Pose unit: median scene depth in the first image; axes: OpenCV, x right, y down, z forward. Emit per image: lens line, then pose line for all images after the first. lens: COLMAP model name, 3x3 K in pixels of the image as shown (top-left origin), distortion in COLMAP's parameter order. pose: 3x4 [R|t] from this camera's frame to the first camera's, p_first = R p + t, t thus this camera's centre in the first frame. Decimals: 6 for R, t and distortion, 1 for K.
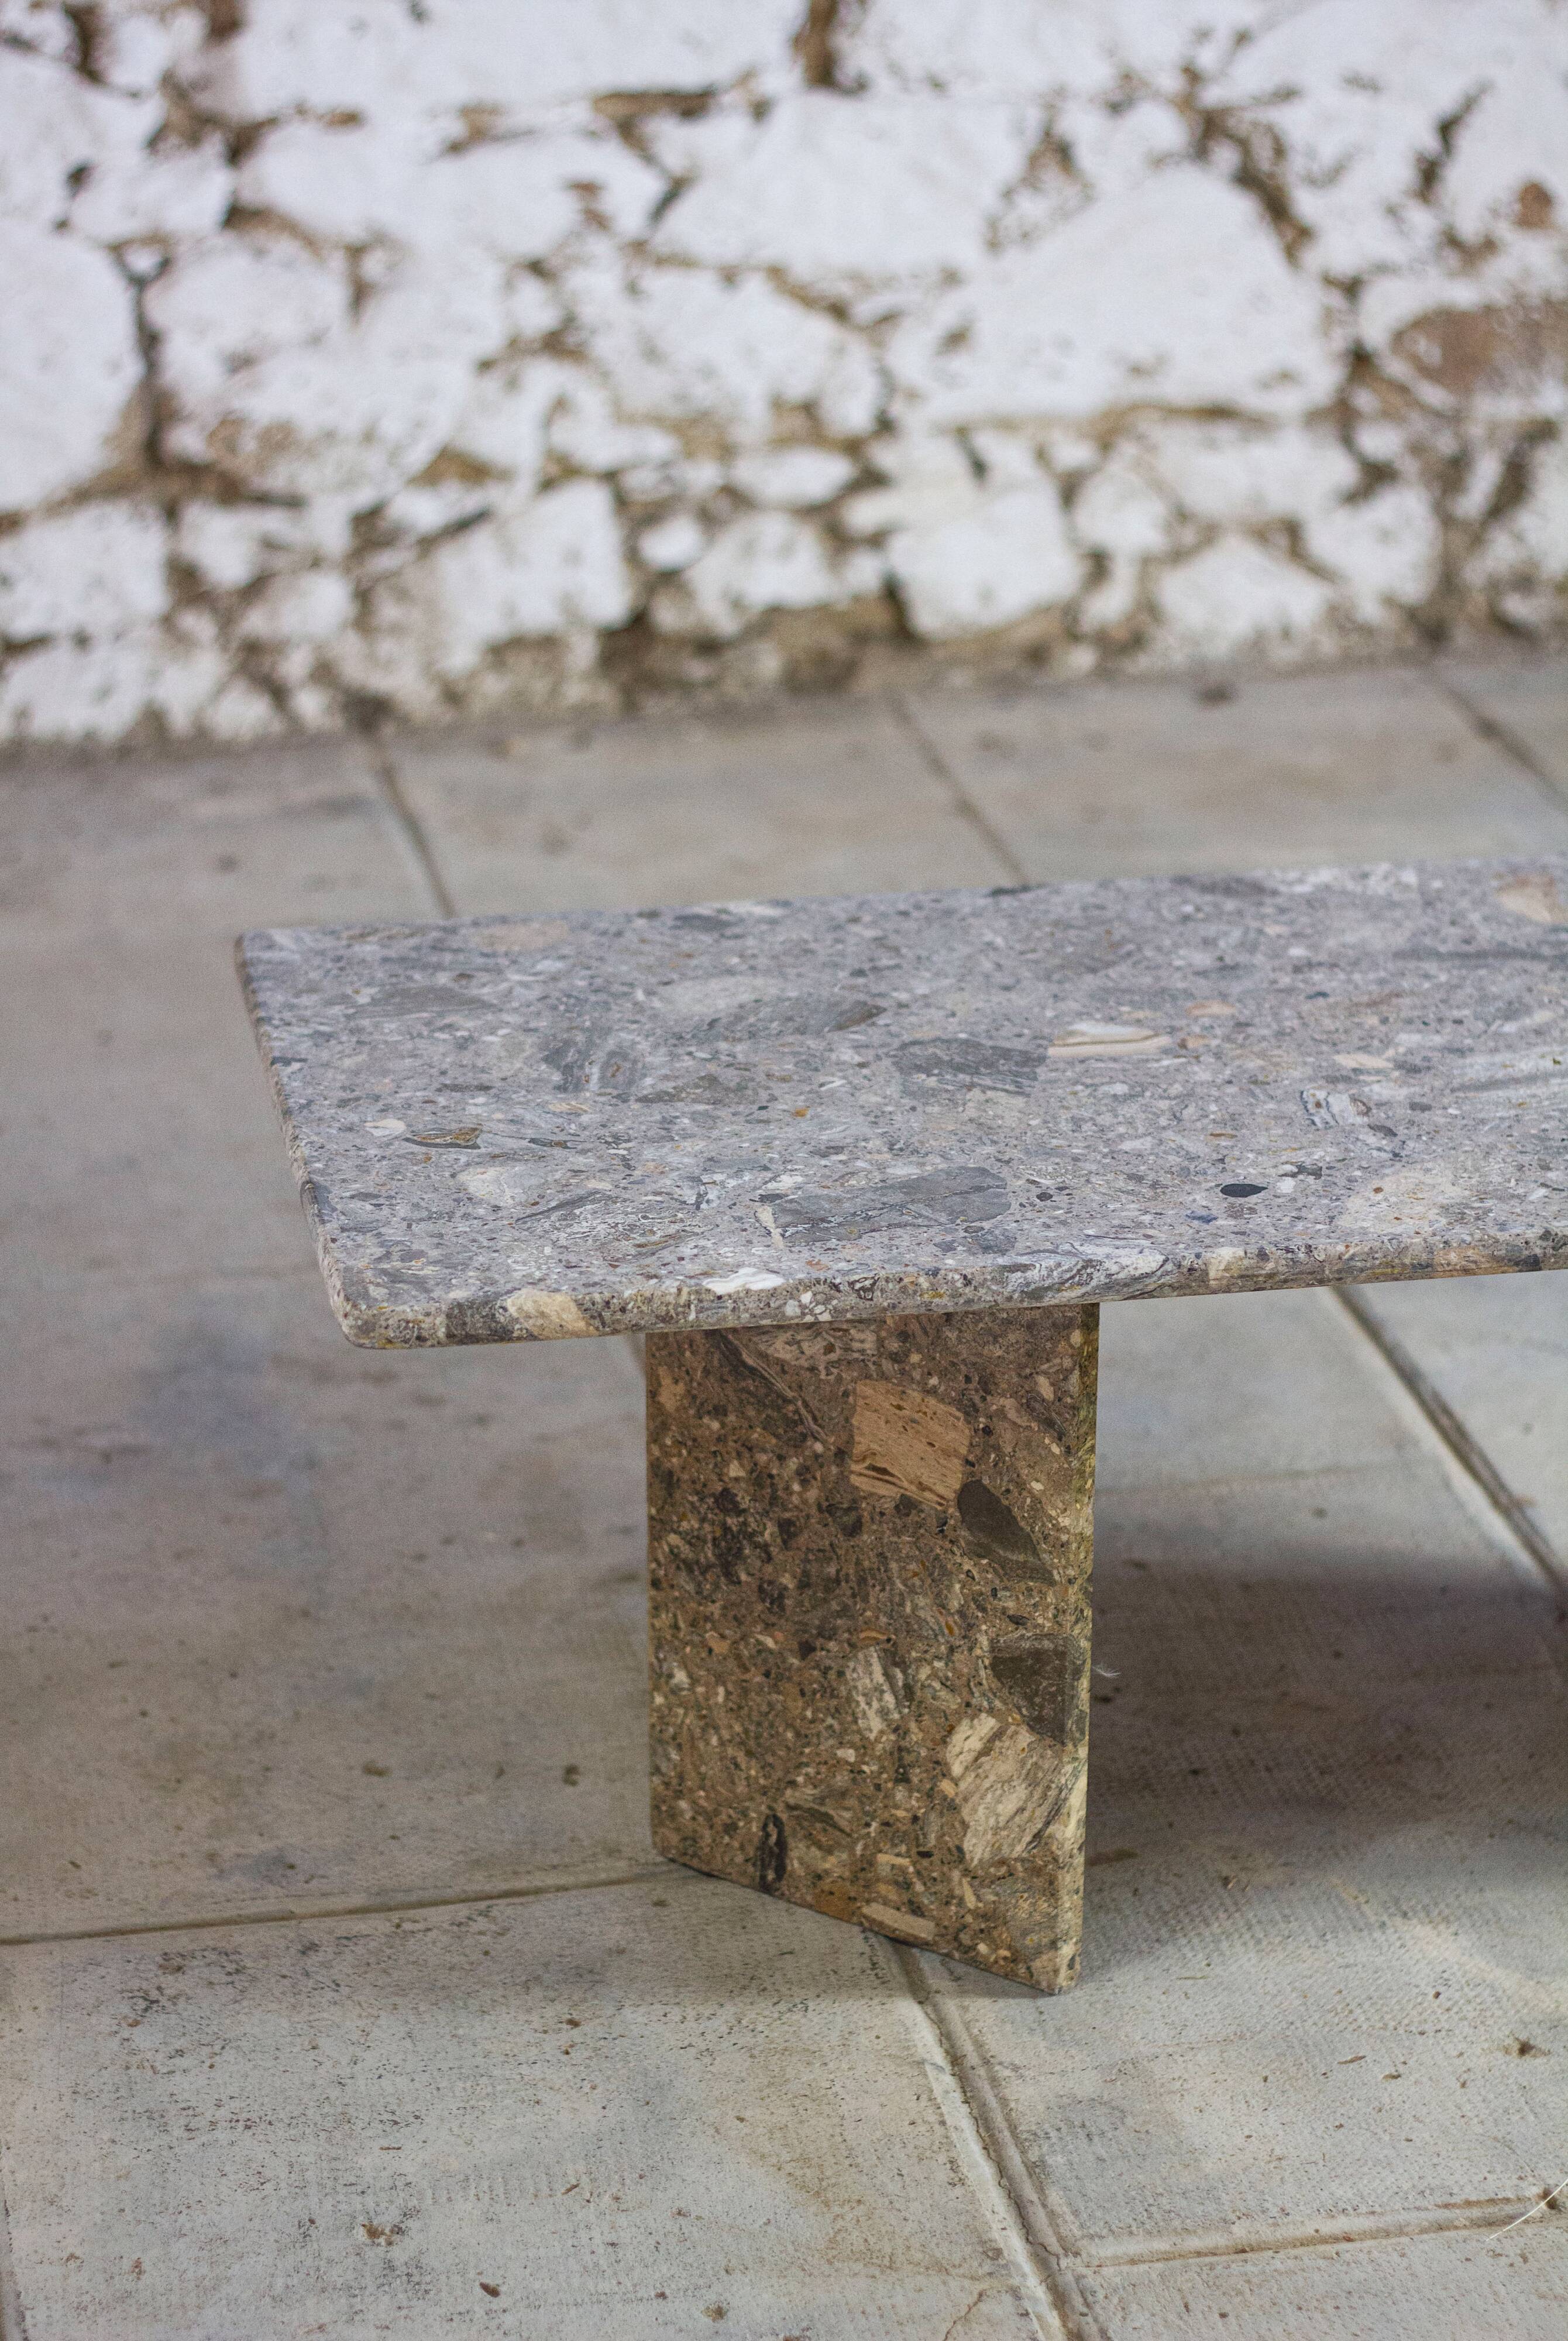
lens RADIAL K [[5701.0, 0, 784.3], [0, 5701.0, 1172.8], [0, 0, 1]] dist [-0.083112, -0.466627]
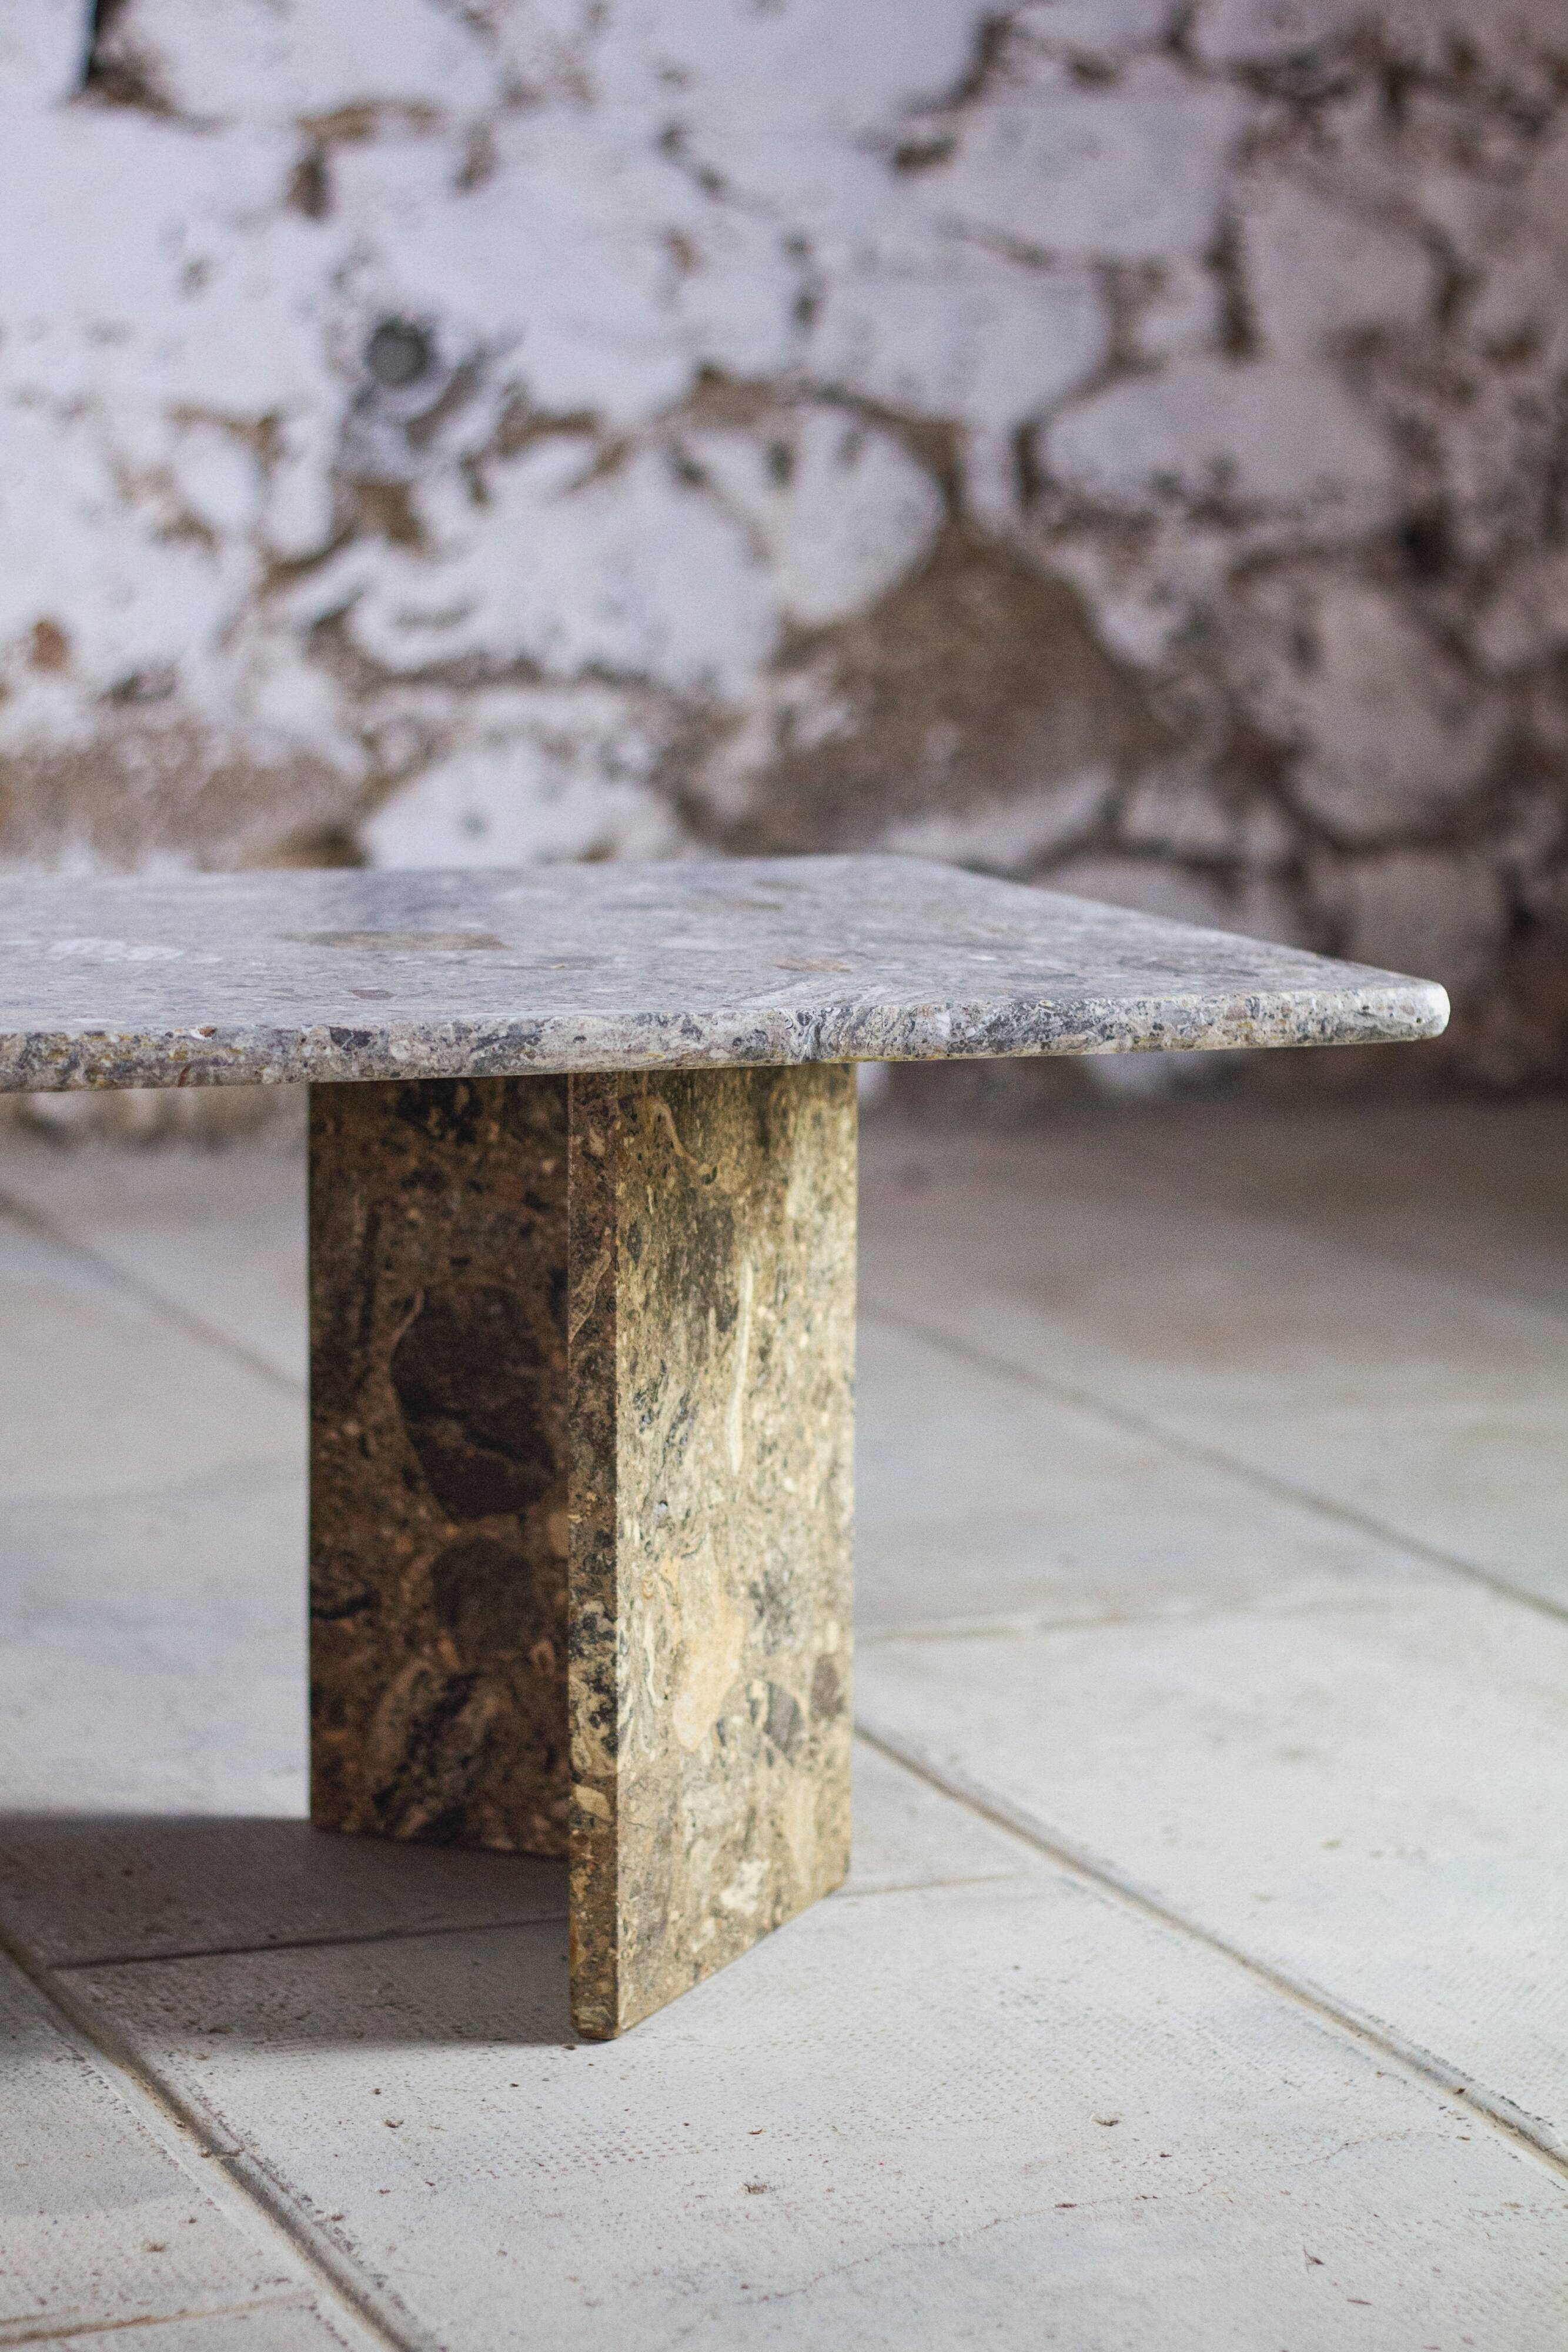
lens RADIAL K [[5694.3, 0, 787.2], [0, 5694.3, 1176.3], [0, 0, 1]] dist [-0.112842, -0.120744]
pose [[0.979335, -0.006493, 0.202142, 0.113488], [0.047953, 0.978439, -0.200893, 0.173864], [-0.196479, 0.206435, 0.958530, 0.232243]]
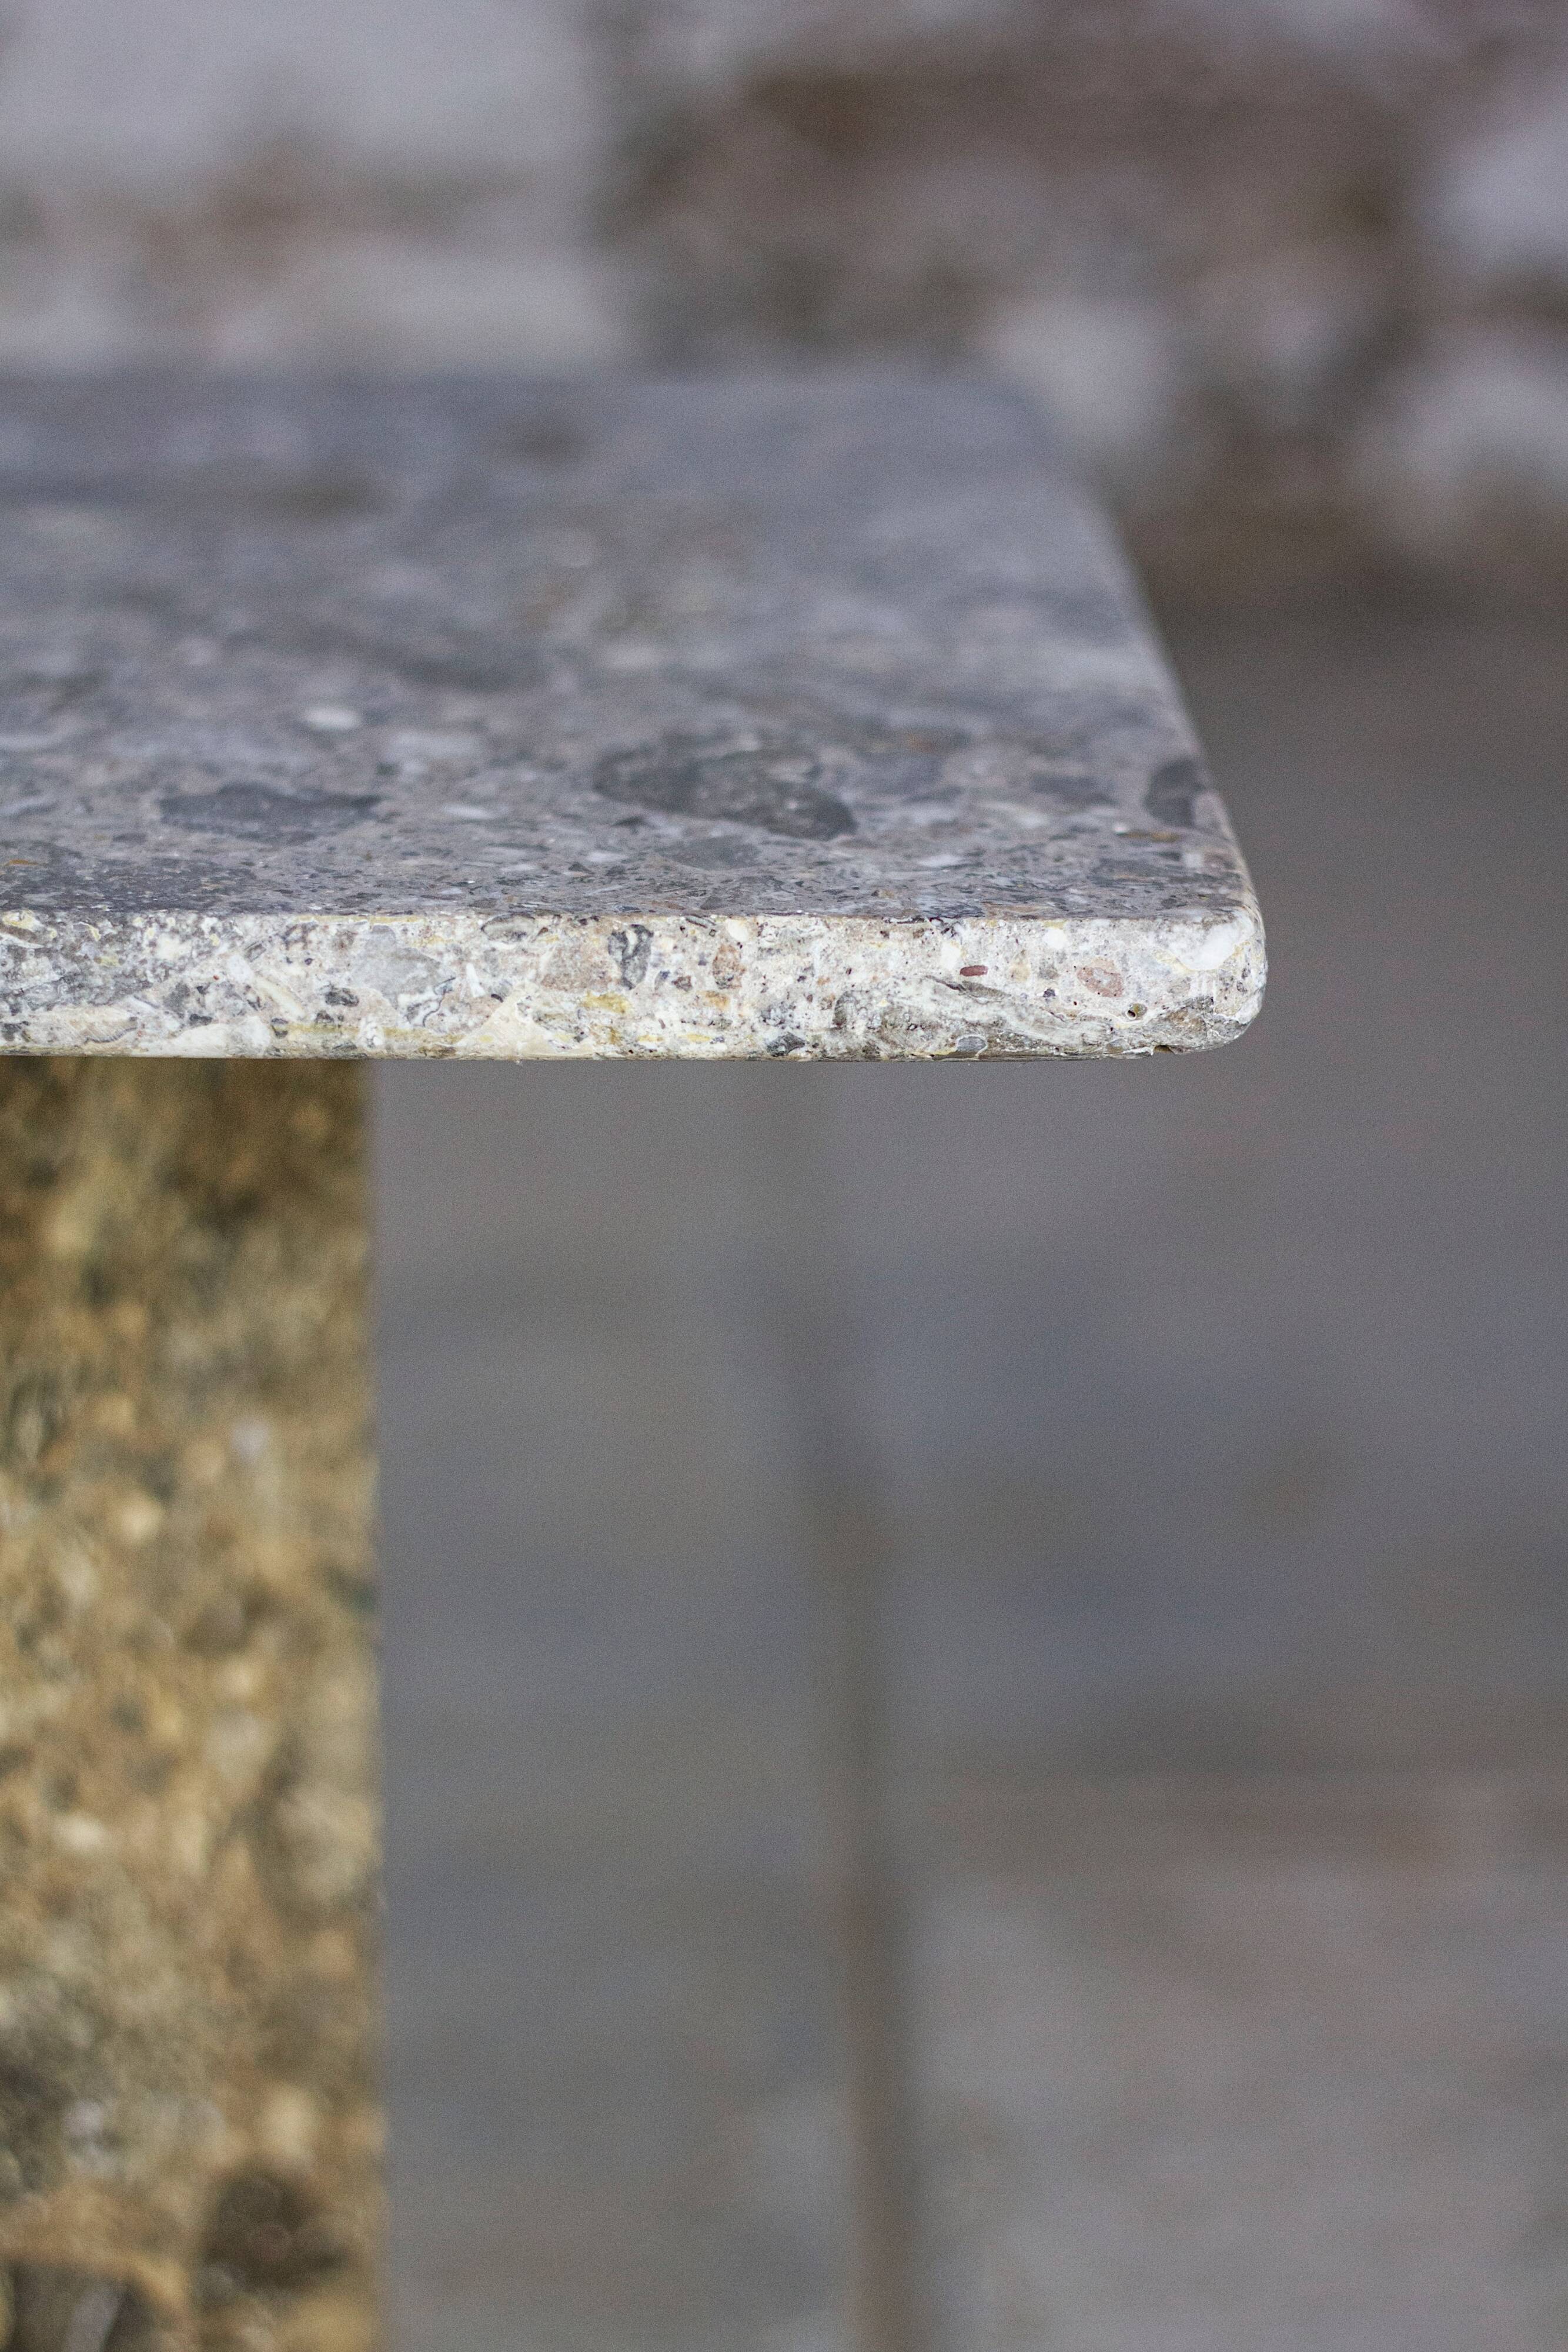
lens RADIAL K [[5974.1, 0, 783.9], [0, 5974.1, 1176.4], [0, 0, 1]] dist [-0.101742, -0.504082]
pose [[0.986299, 0.066569, -0.150937, 0.389946], [-0.078455, 0.994152, -0.074210, 0.029544], [0.145115, 0.085035, 0.985754, 0.669069]]
